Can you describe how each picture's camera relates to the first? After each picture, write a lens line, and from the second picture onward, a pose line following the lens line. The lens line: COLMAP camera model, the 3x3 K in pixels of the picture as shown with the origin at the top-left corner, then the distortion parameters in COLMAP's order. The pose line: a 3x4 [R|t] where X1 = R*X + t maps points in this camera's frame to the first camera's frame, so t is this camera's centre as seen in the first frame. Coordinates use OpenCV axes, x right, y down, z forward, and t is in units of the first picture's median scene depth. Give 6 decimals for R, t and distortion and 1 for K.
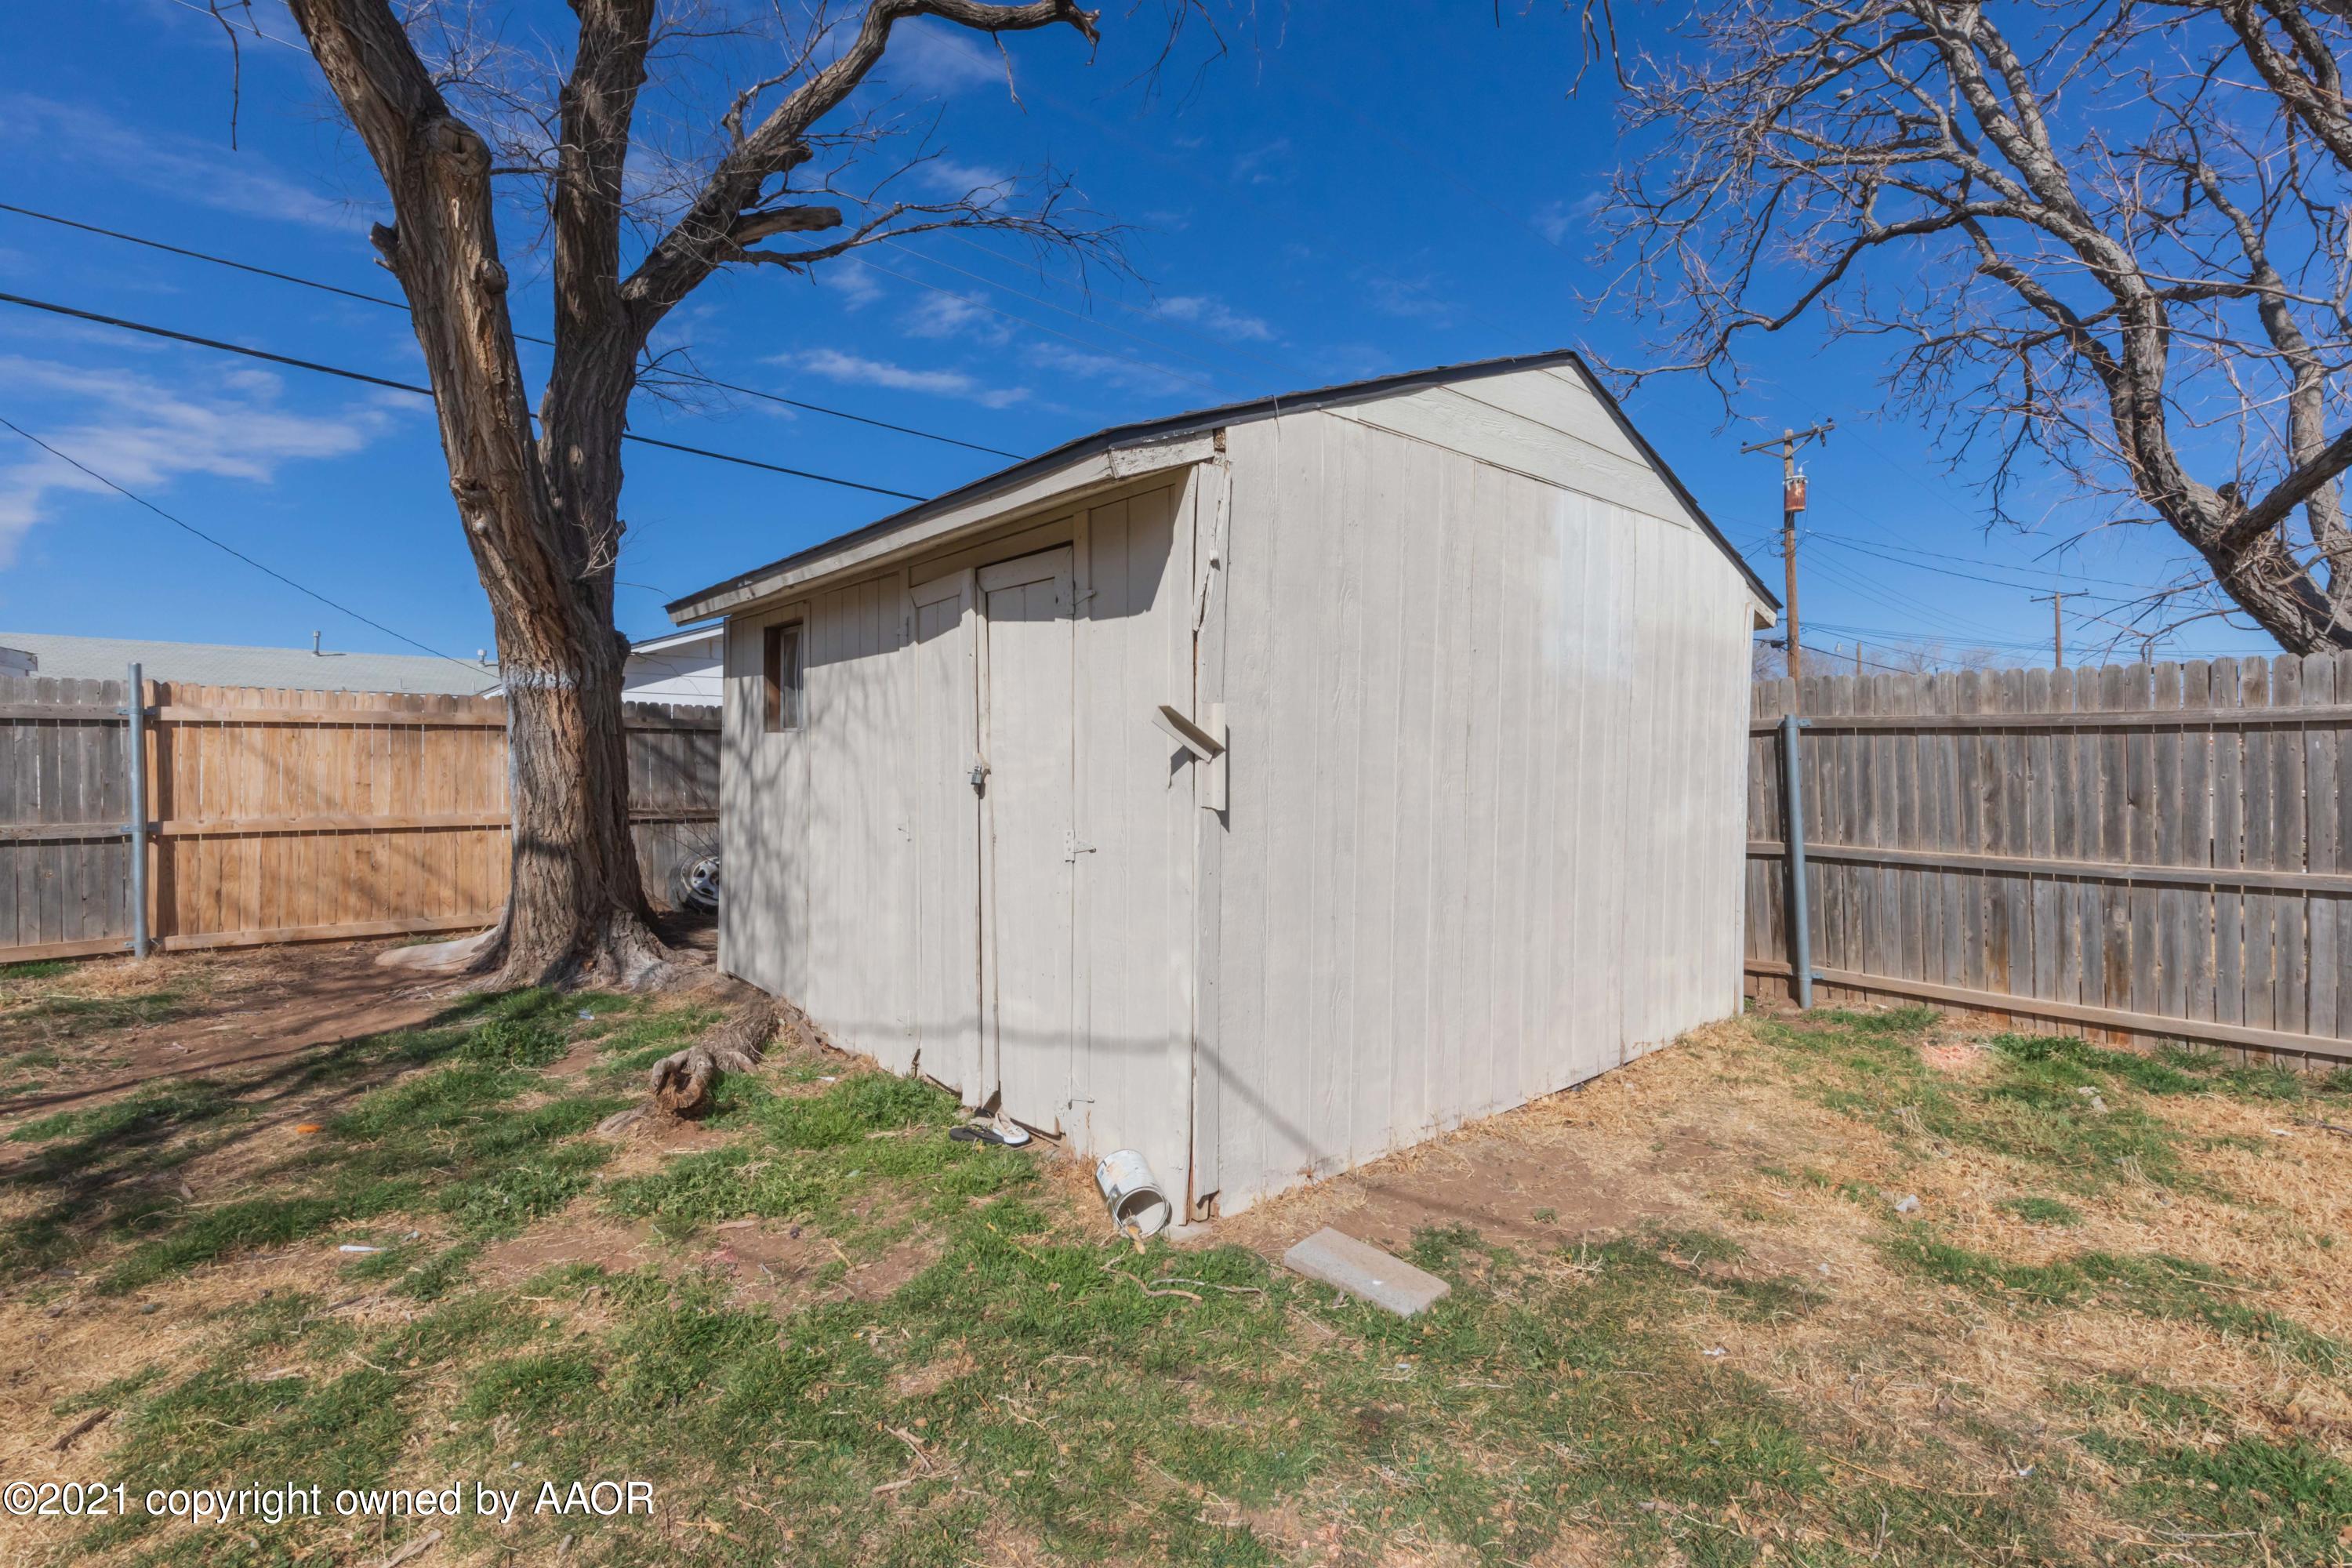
lens RADIAL K [[1076.4, 0, 1205.7], [0, 1076.4, 780.8], [0, 0, 1]] dist [0.000885, 0.000920]
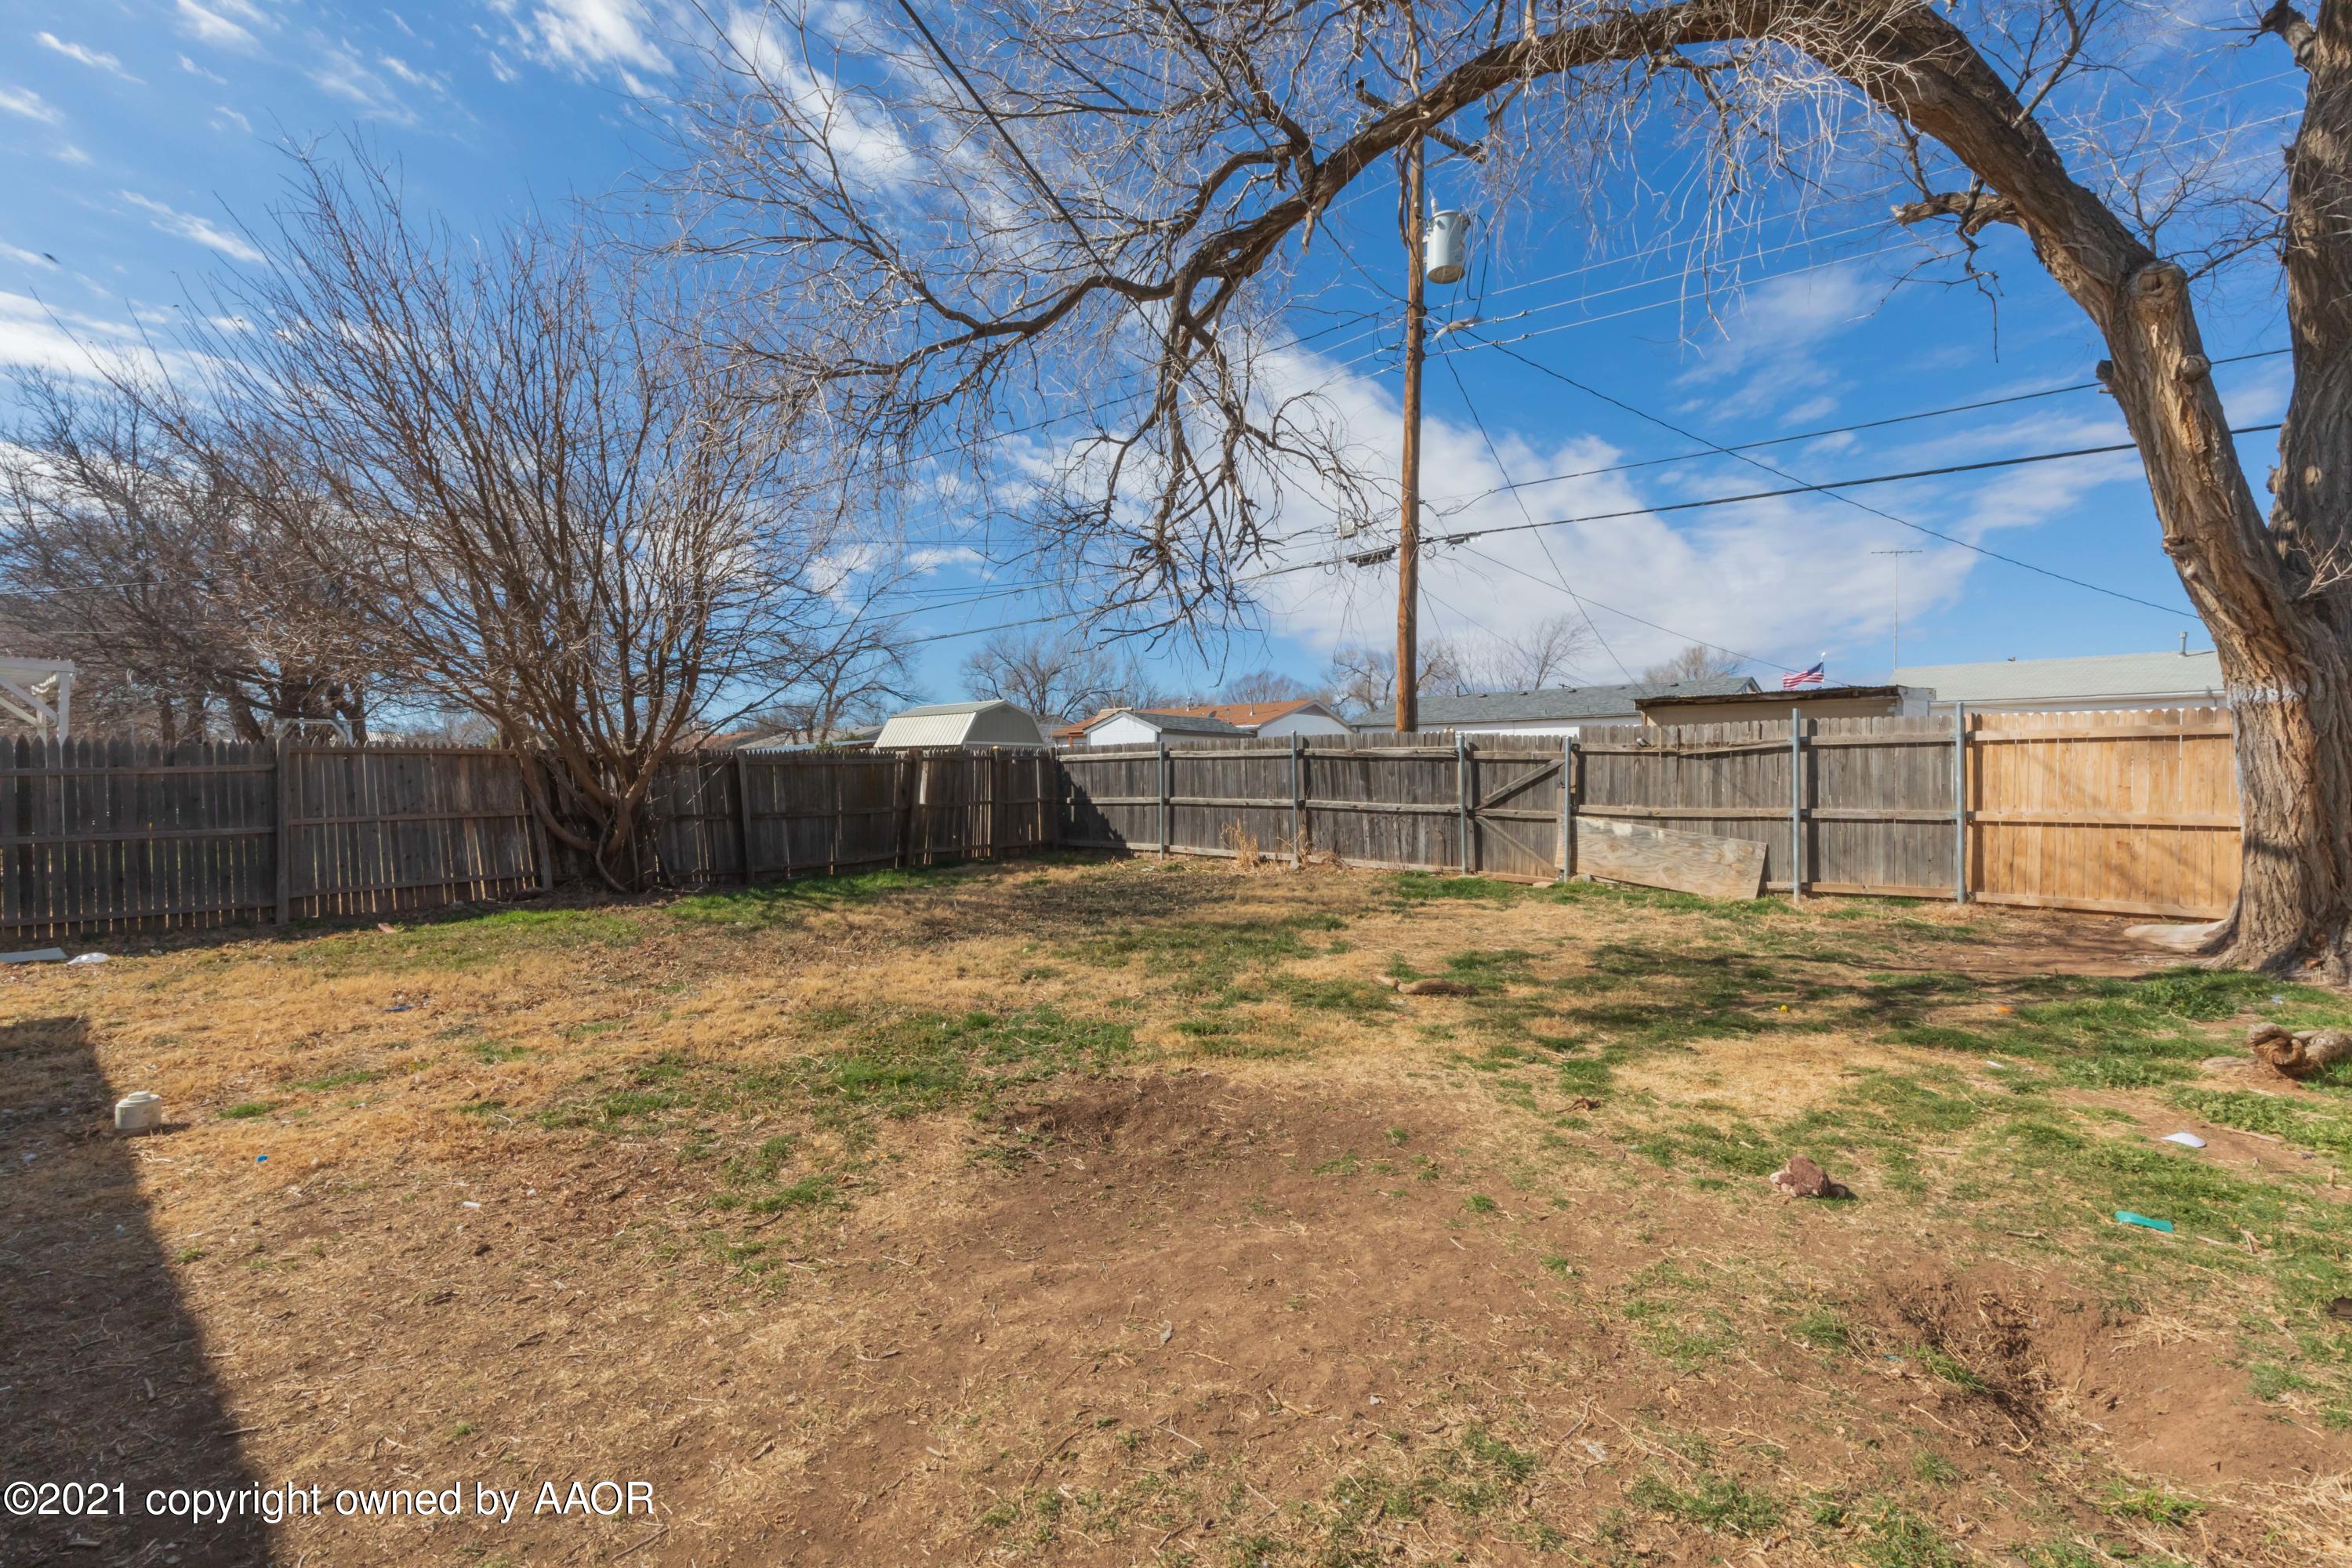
lens RADIAL K [[1076.4, 0, 1205.7], [0, 1076.4, 780.8], [0, 0, 1]] dist [0.000885, 0.000920]
pose [[0.127799, 0.009484, -0.991755, 0.331429], [-0.007691, 0.999934, 0.008571, -0.007339], [0.991770, 0.006533, 0.127863, -0.204829]]
